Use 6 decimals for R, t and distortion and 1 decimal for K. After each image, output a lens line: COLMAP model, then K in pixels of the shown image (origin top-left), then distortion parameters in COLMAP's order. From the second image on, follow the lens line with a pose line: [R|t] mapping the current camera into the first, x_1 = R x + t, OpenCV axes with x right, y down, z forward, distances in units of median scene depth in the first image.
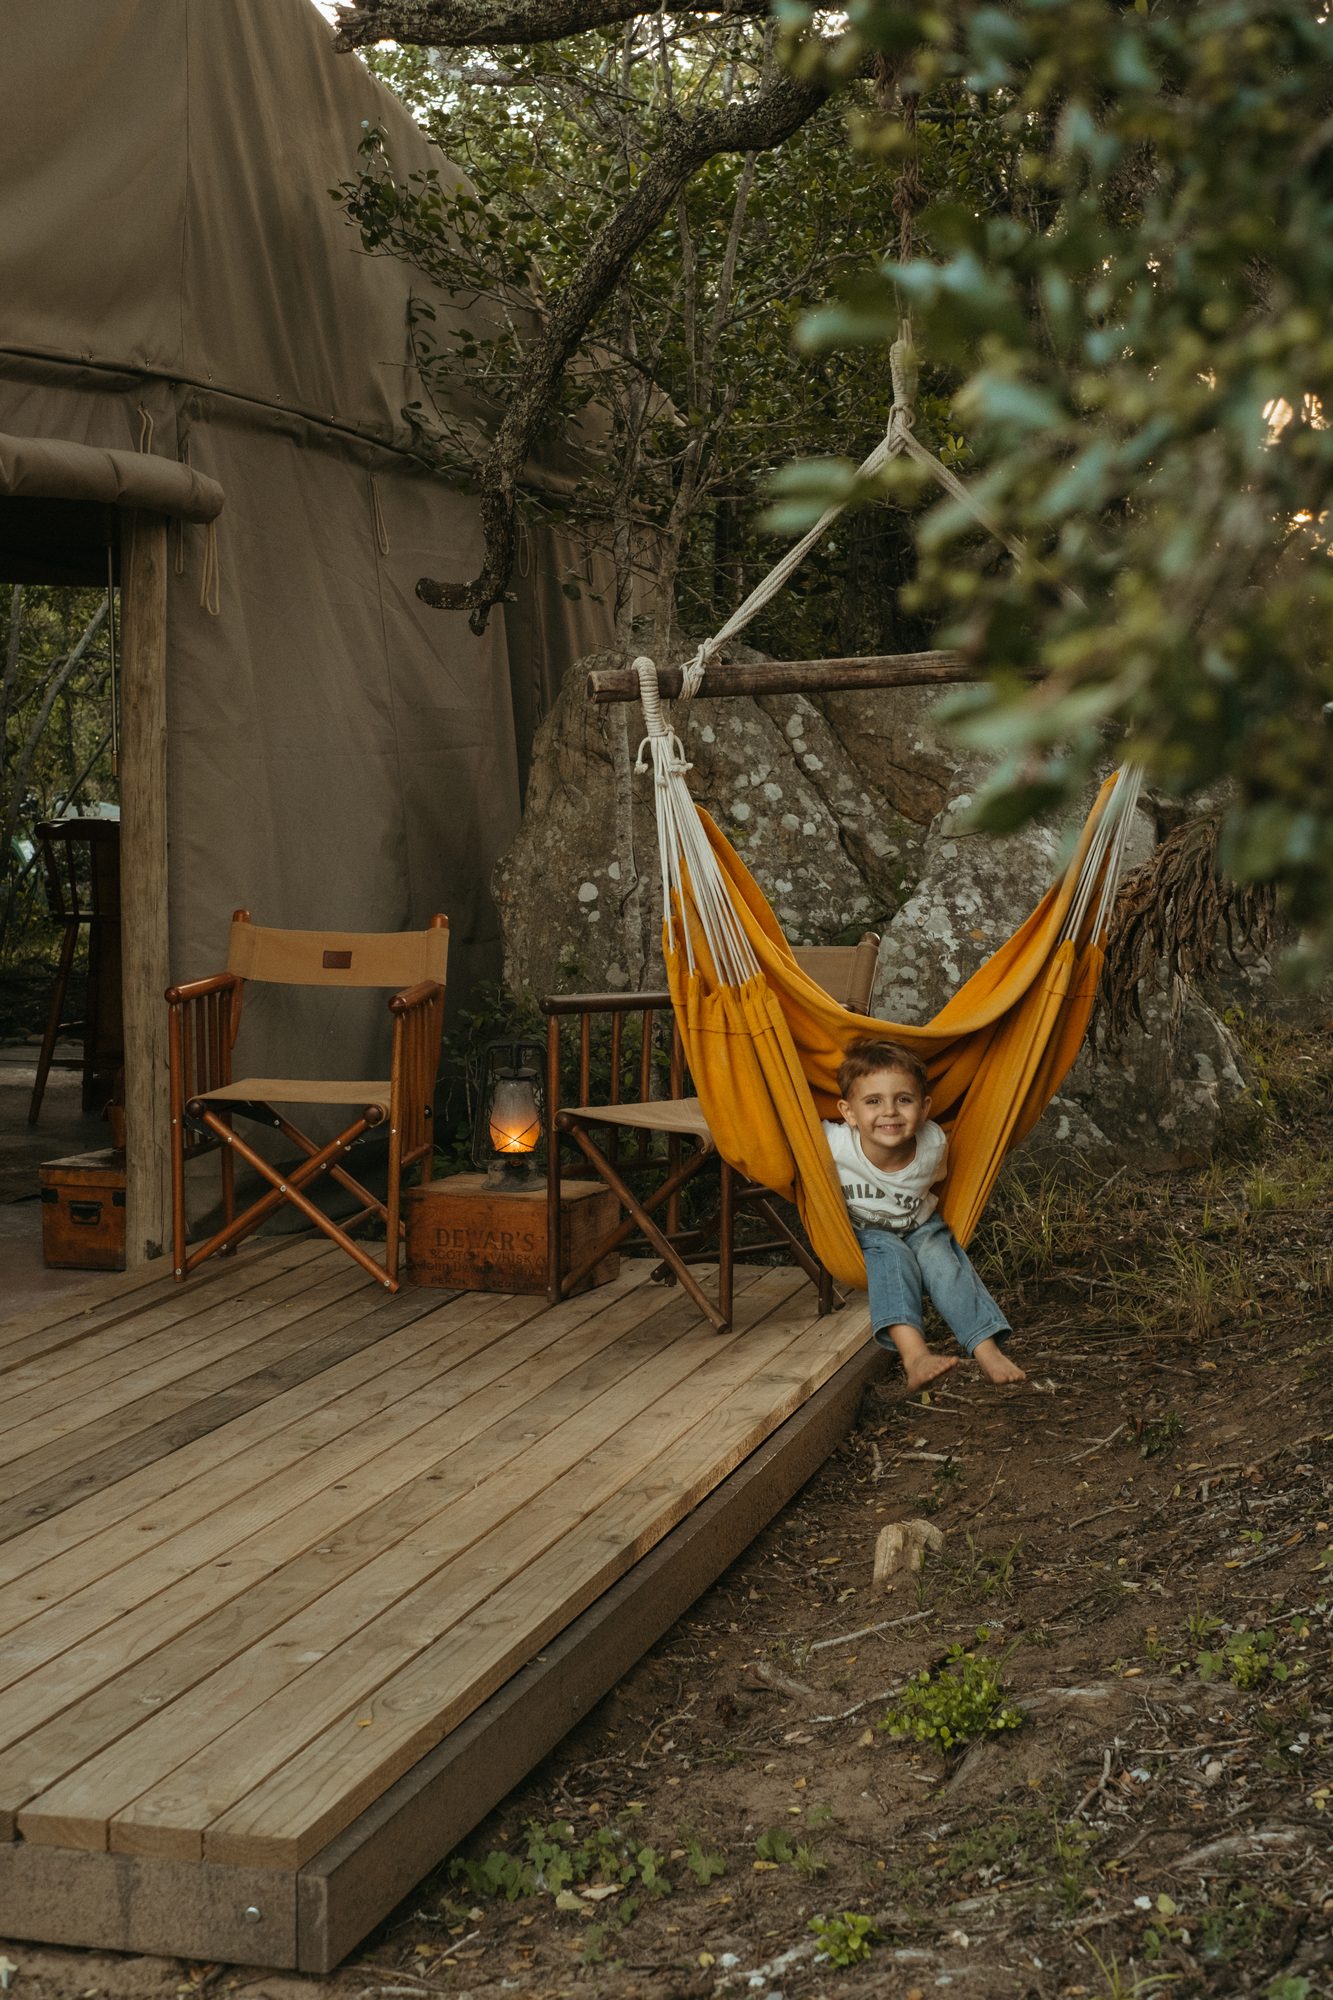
lens RADIAL K [[3212.4, 0, 666.5], [0, 3212.4, 1000.0], [0, 0, 1]] dist [-0.008460, -0.062102]
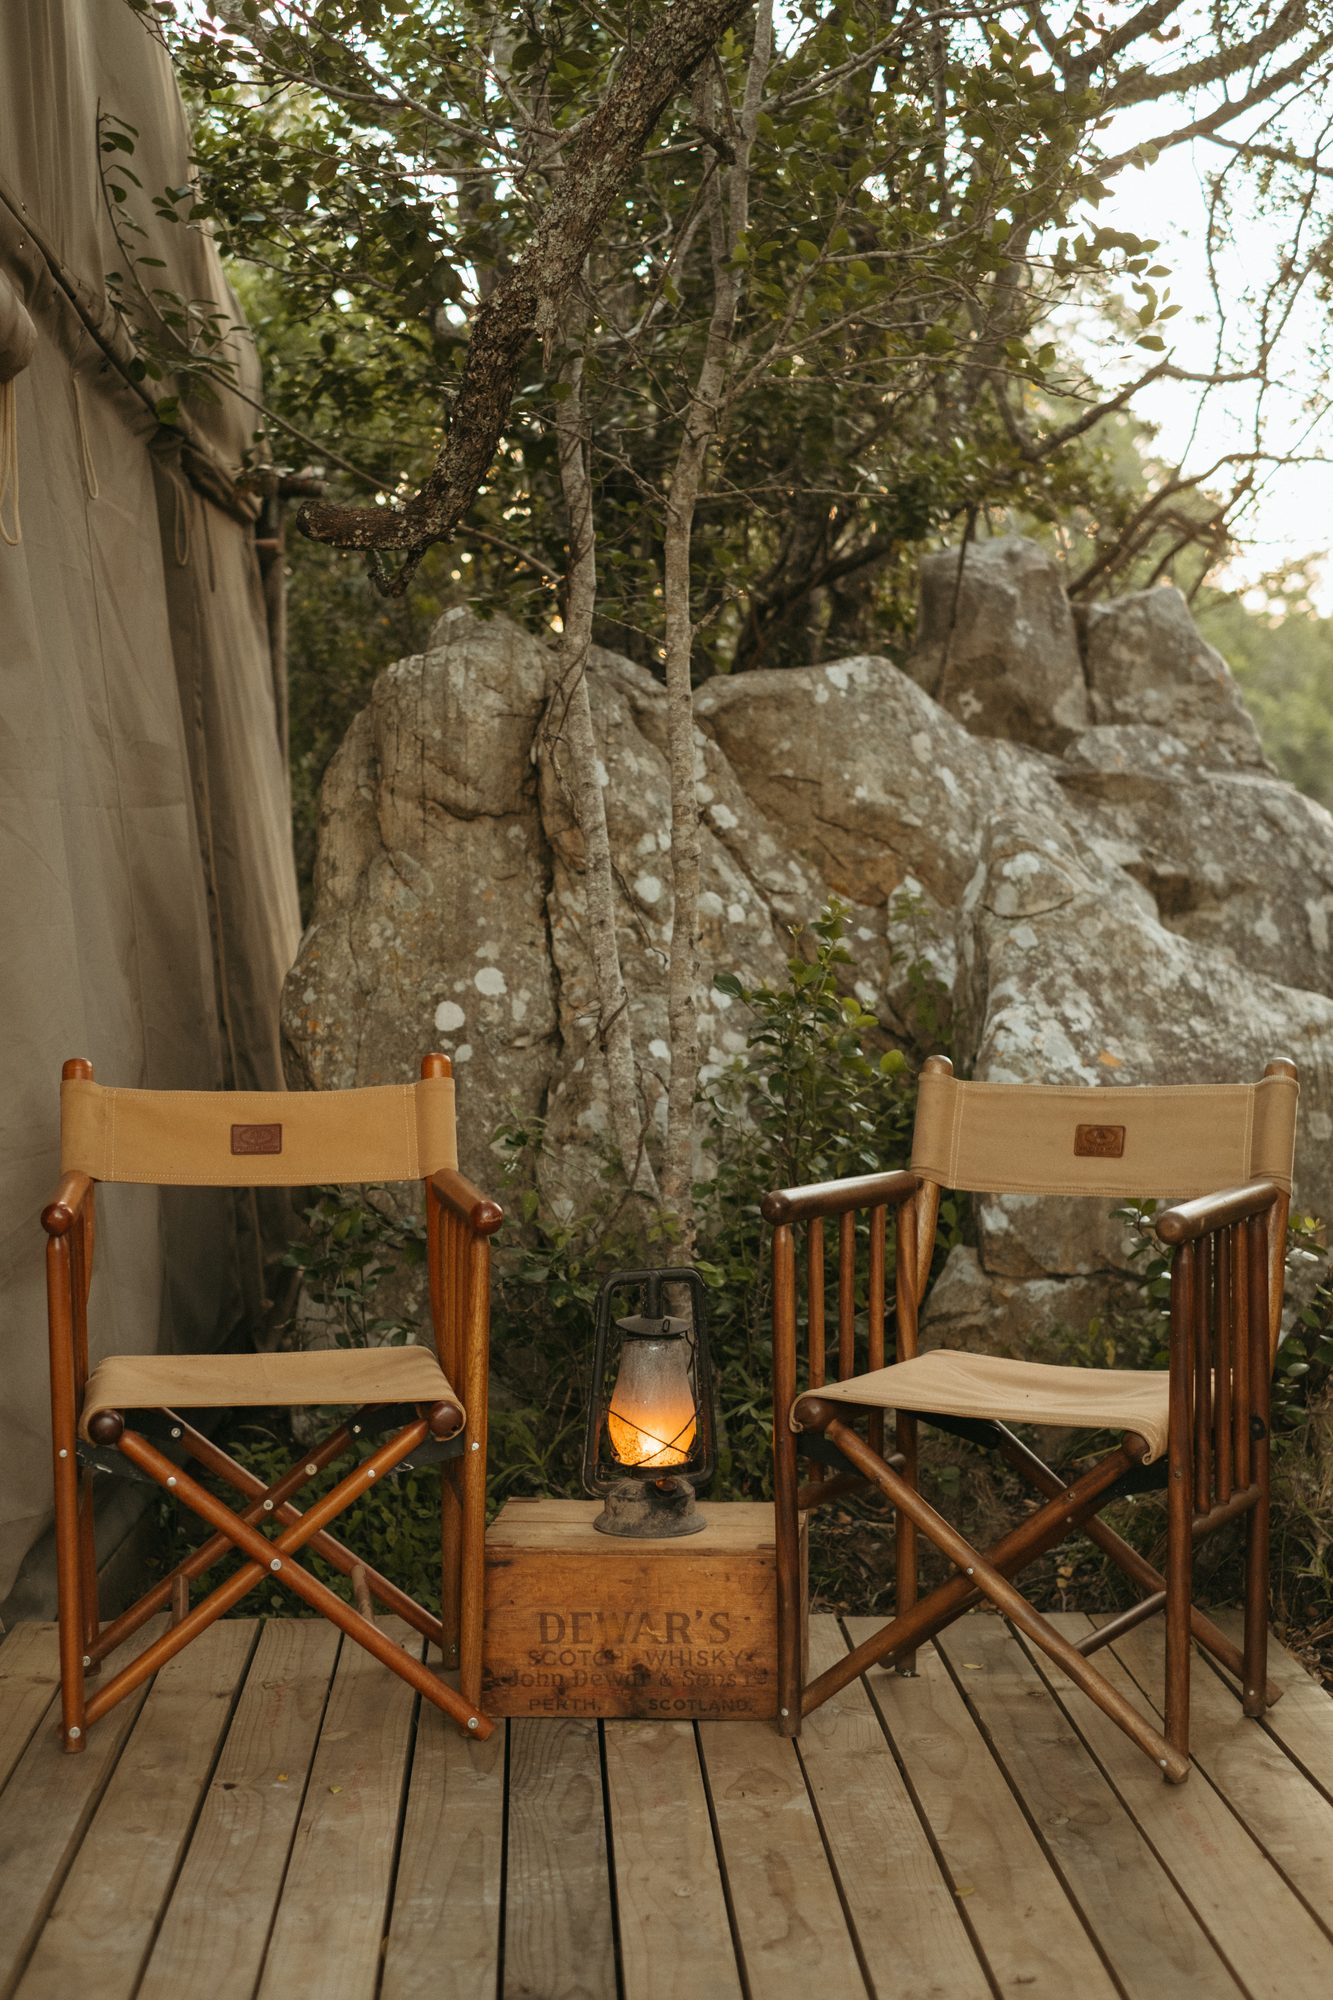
lens RADIAL K [[3212.4, 0, 666.5], [0, 3212.4, 1000.0], [0, 0, 1]] dist [-0.008460, -0.062102]
pose [[0.954705, -0.028136, 0.296219, -0.173575], [0.040180, 0.998592, -0.034648, -0.012554], [-0.294827, 0.044981, 0.954491, 0.367526]]
